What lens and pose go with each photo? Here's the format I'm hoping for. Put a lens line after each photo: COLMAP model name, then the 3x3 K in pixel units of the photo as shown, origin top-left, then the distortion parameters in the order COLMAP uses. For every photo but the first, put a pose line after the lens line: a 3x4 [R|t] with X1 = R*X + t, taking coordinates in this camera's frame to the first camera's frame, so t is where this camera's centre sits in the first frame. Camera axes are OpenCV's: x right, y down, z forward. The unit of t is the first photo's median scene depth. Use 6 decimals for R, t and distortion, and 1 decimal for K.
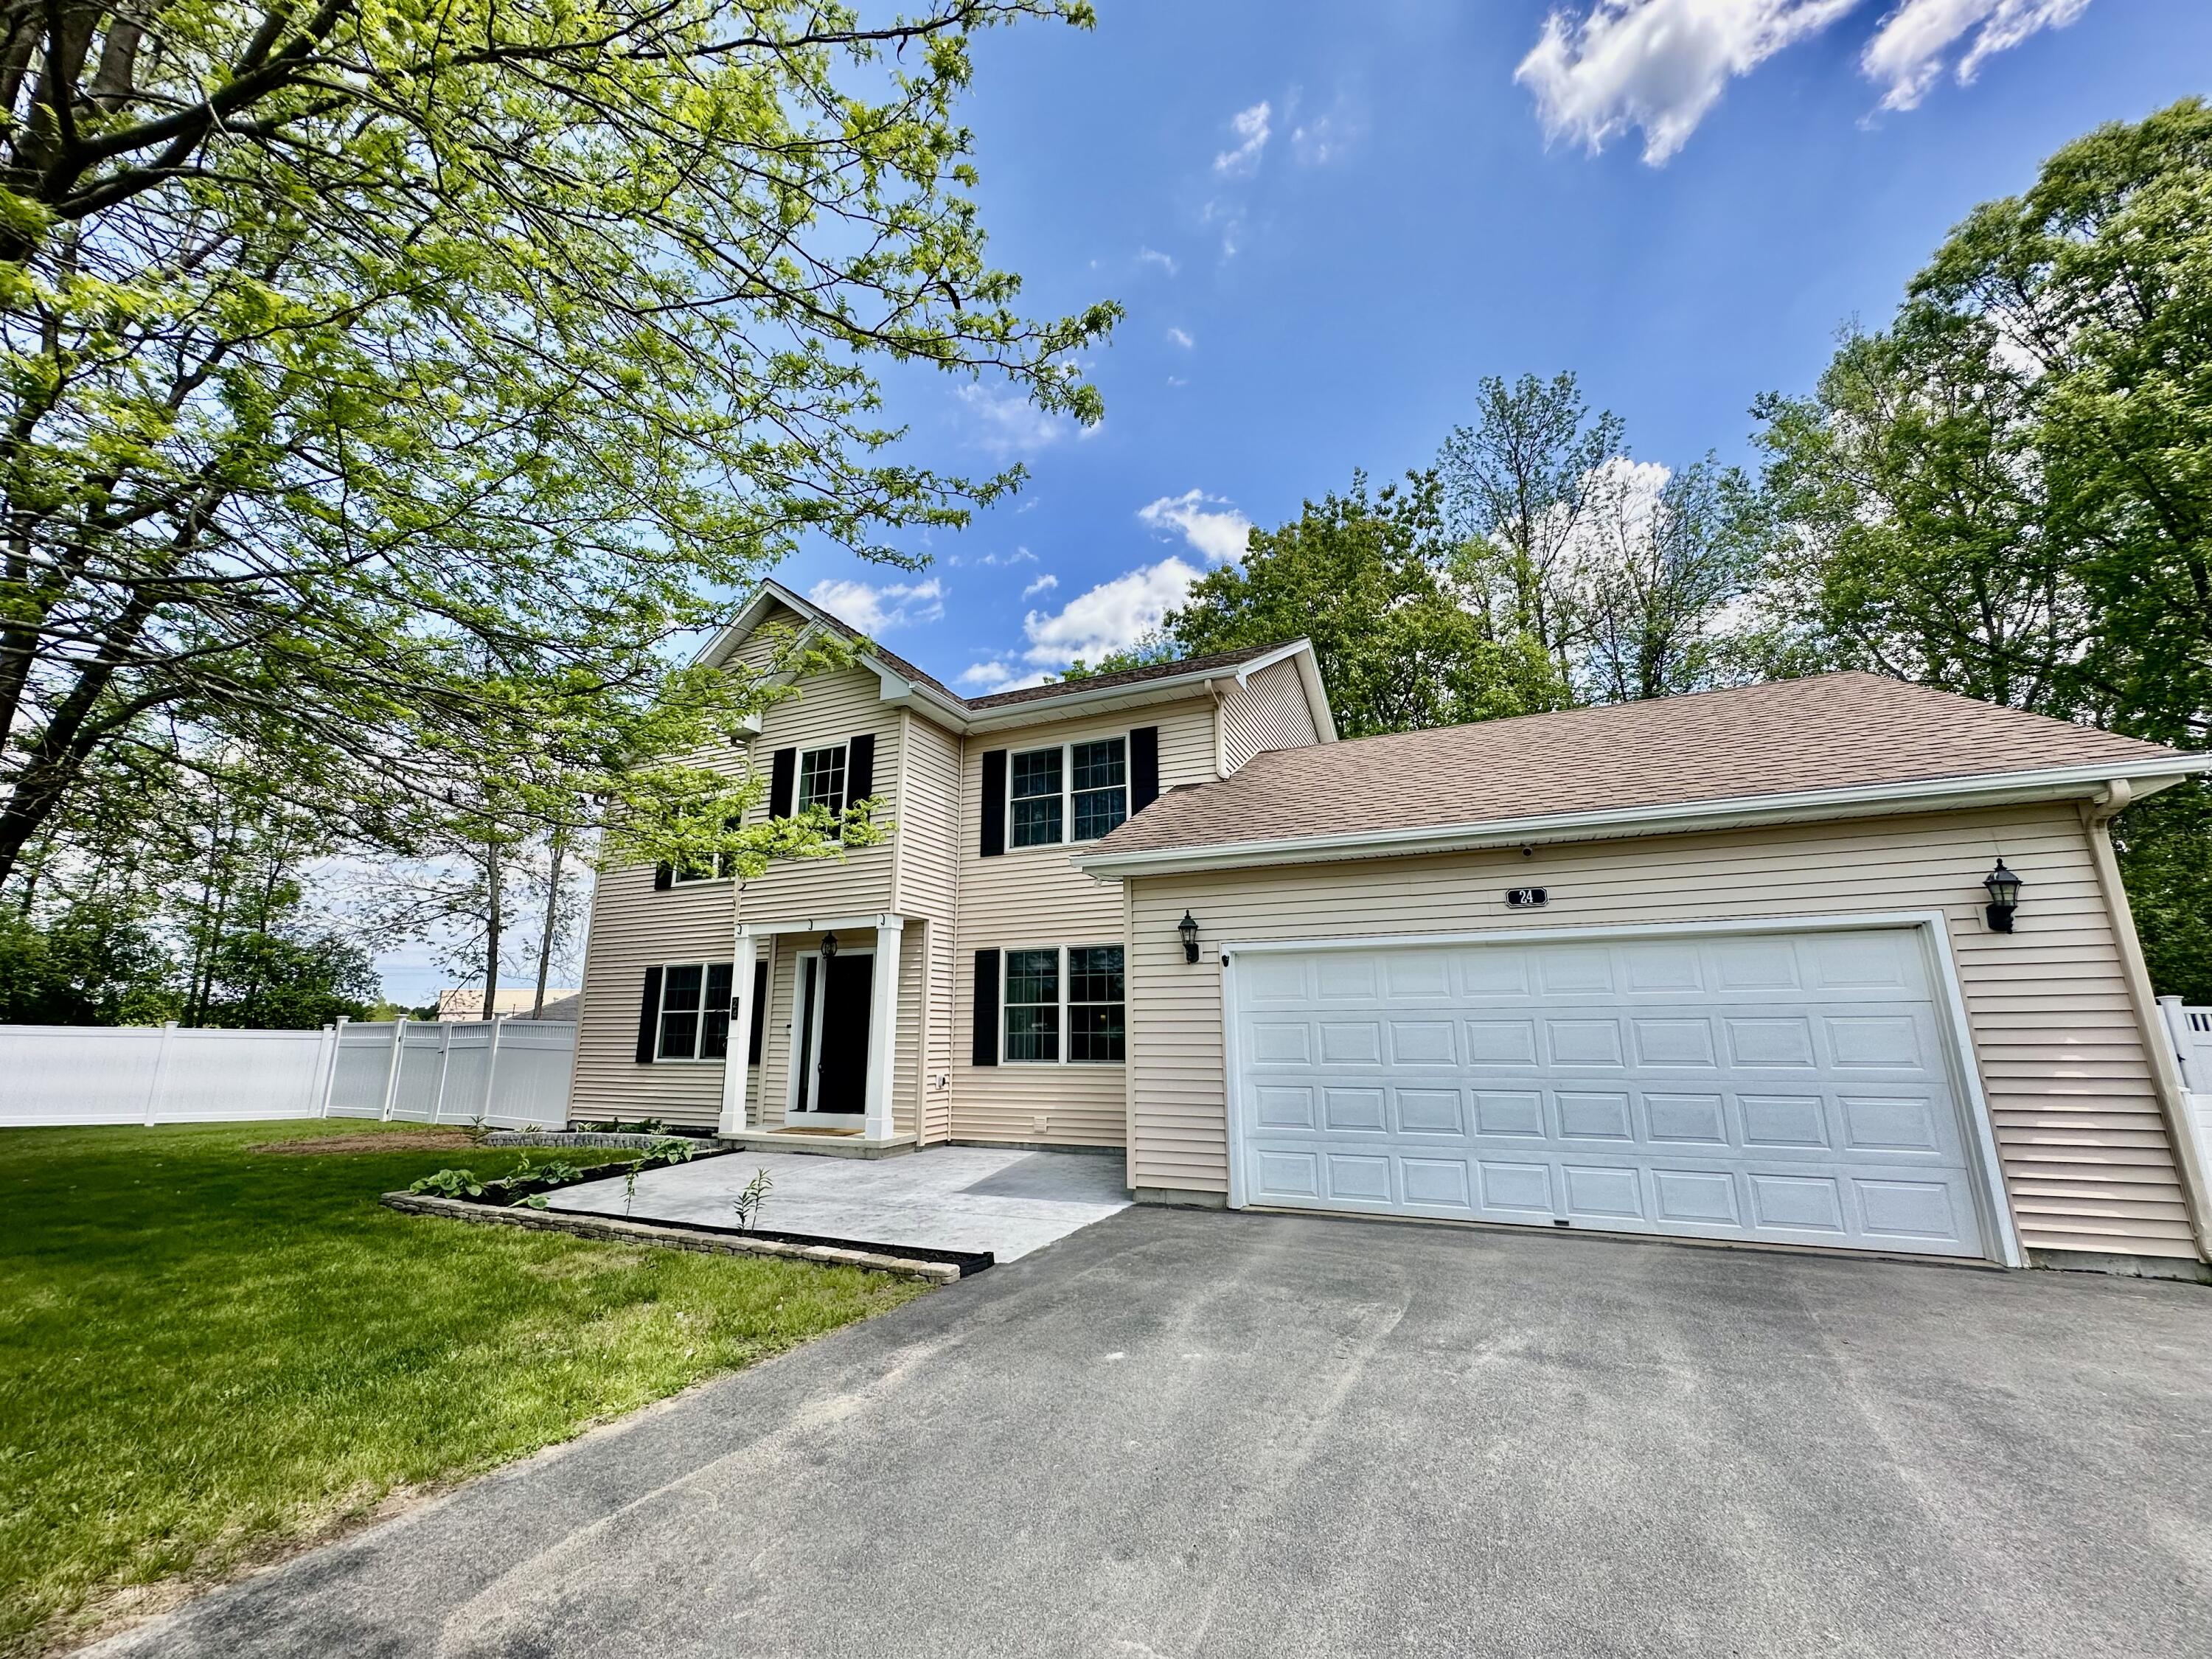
lens RADIAL K [[890.6, 0, 1108.7], [0, 890.6, 824.5], [0, 0, 1]] dist [0.000293, 0.000052]
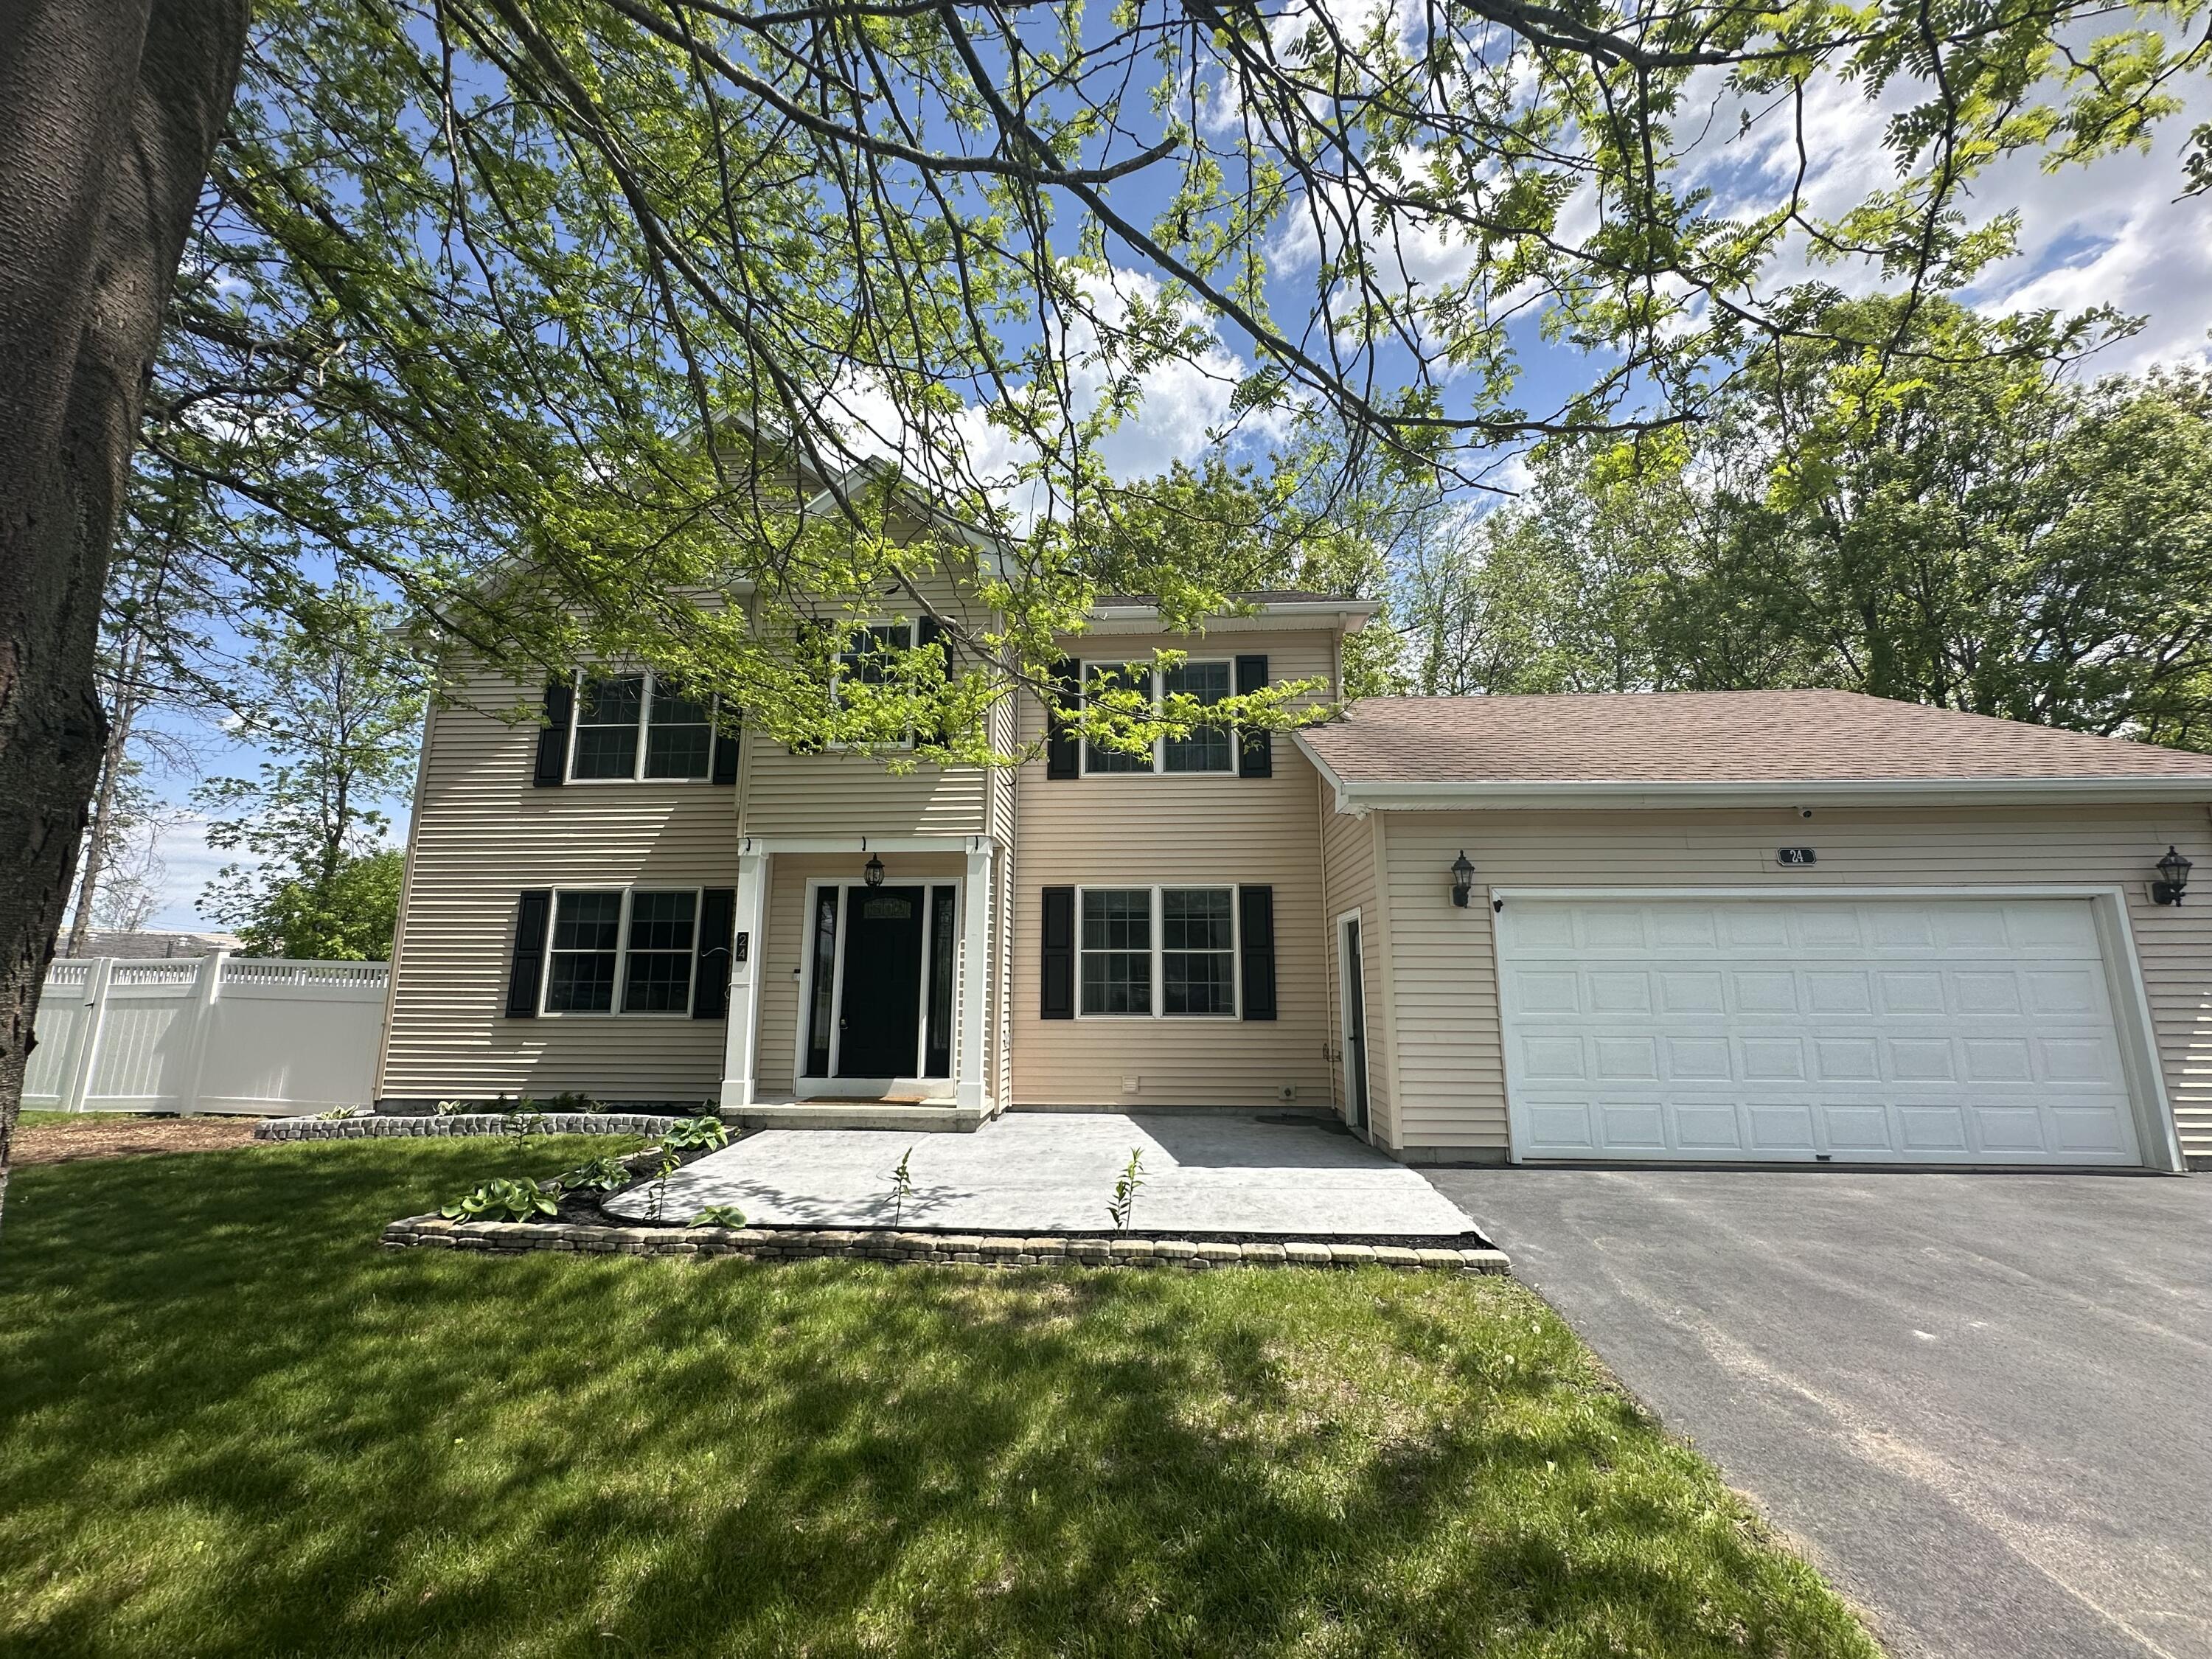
lens RADIAL K [[885.4, 0, 1103.0], [0, 885.4, 832.6], [0, 0, 1]] dist [-0.000511, 0.000259]
pose [[0.933740, 0.070411, 0.350959, -0.593241], [-0.088329, 0.995466, 0.035287, 0.079129], [-0.346883, -0.063948, 0.935726, 0.271552]]
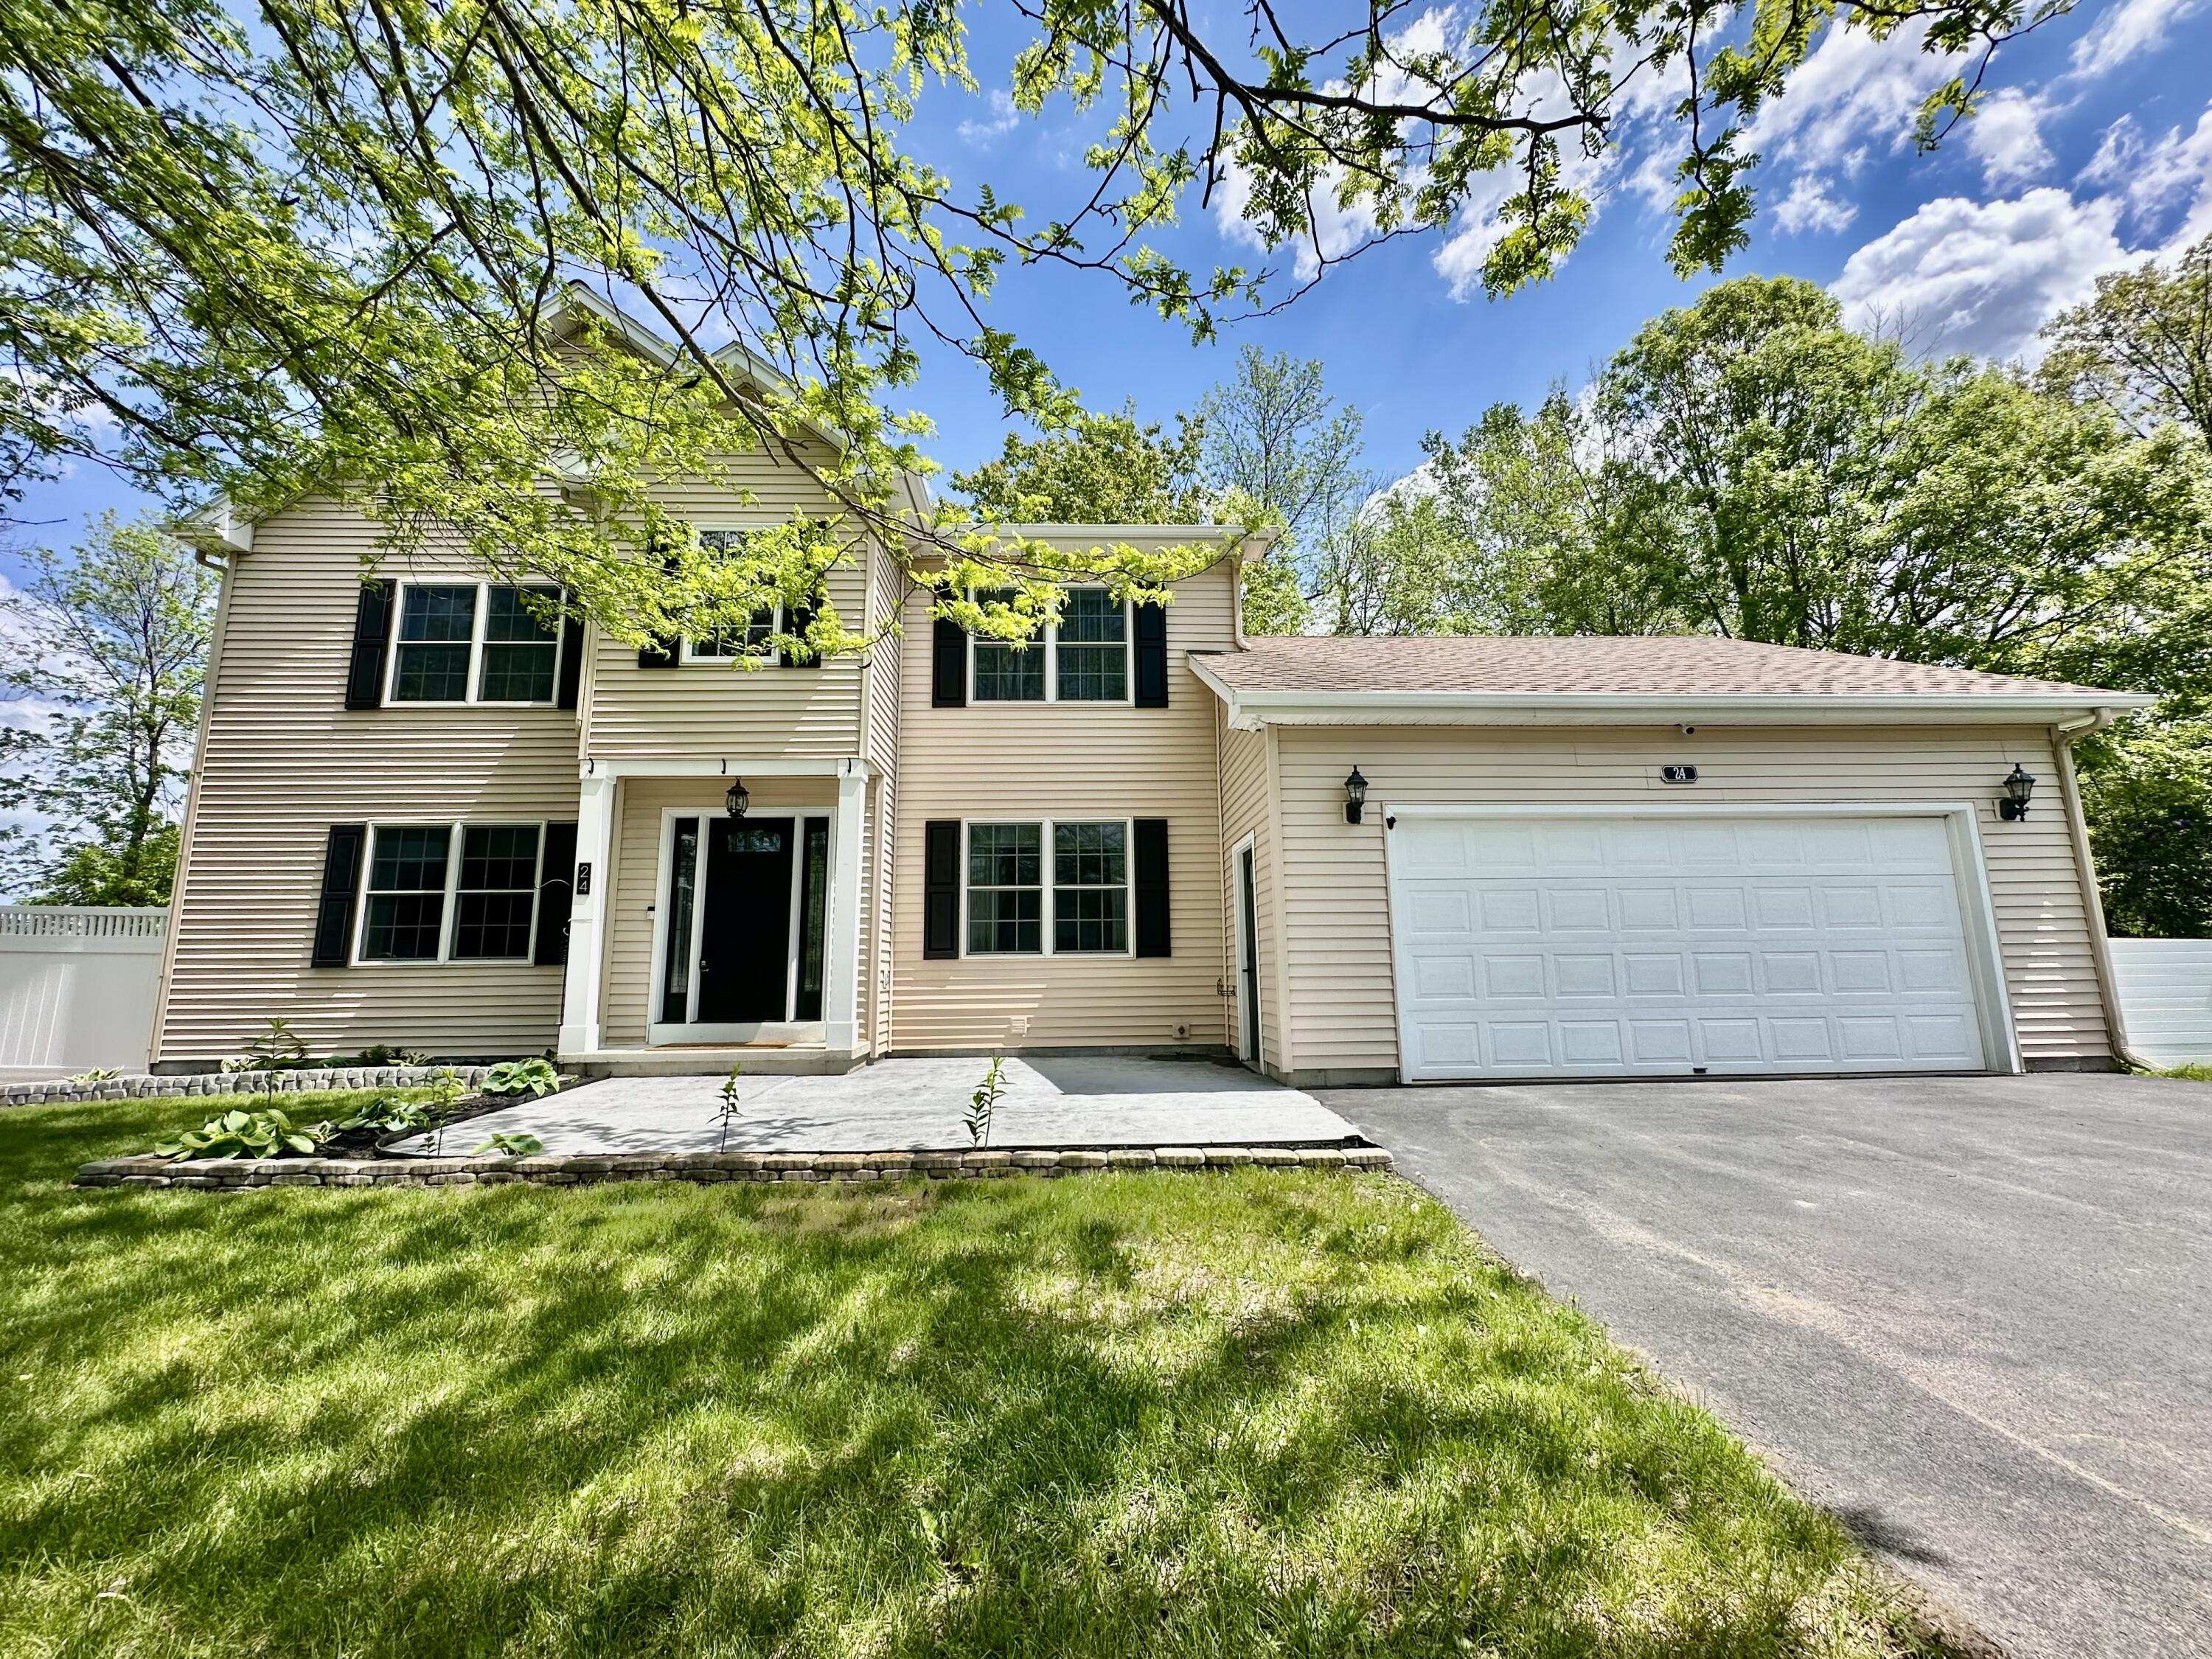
lens RADIAL K [[885.4, 0, 1103.0], [0, 885.4, 832.6], [0, 0, 1]] dist [-0.000511, 0.000259]
pose [[0.896311, 0.064536, 0.438704, -0.531759], [-0.093792, 0.994560, 0.045320, 0.148927], [-0.433392, -0.081768, 0.897488, 0.309580]]
